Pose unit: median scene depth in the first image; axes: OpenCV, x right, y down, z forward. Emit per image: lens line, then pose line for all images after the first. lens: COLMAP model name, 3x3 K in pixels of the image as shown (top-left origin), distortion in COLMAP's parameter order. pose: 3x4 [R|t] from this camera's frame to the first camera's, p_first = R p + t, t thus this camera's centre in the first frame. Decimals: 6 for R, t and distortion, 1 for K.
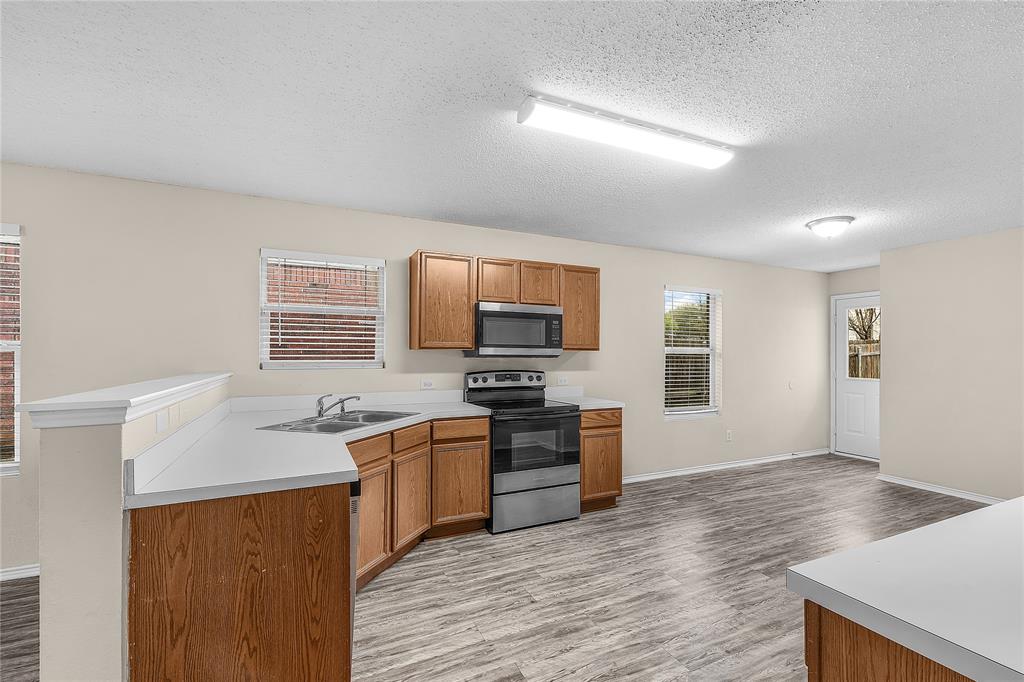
lens RADIAL K [[440.9, 0, 517.7], [0, 440.9, 348.5], [0, 0, 1]] dist [0.006741, -0.000417]
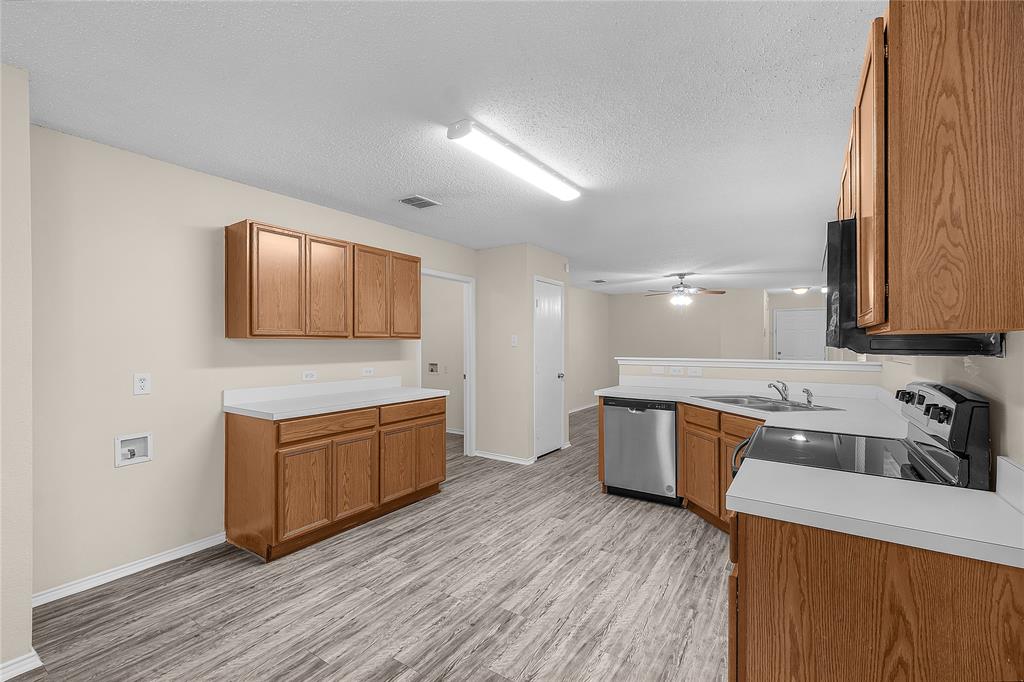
lens RADIAL K [[440.9, 0, 508.0], [0, 440.9, 344.8], [0, 0, 1]] dist [0.006741, -0.000417]
pose [[-0.865228, -0.002822, -0.501371, 0.661122], [0.003542, 0.999925, -0.011741, 0.021016], [0.501367, -0.011934, -0.865153, 1.470184]]
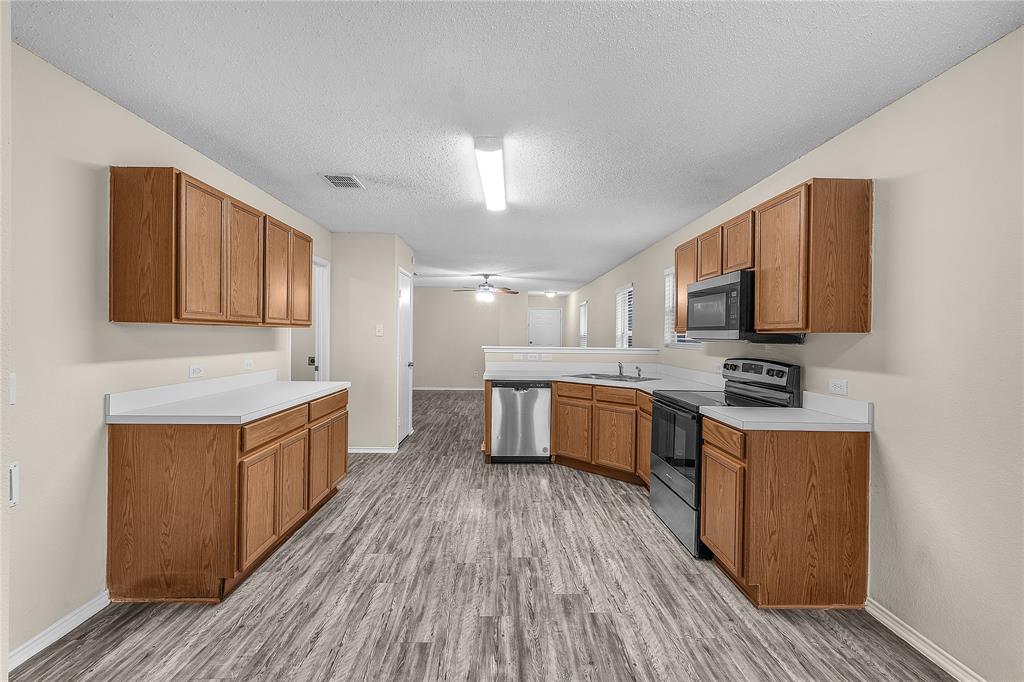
lens RADIAL K [[440.9, 0, 510.6], [0, 440.9, 336.8], [0, 0, 1]] dist [0.006741, -0.000417]
pose [[-0.415940, -0.005511, -0.909375, 1.090630], [-0.001457, 0.999984, -0.005394, 0.019343], [0.909391, -0.000918, -0.415941, 1.184421]]
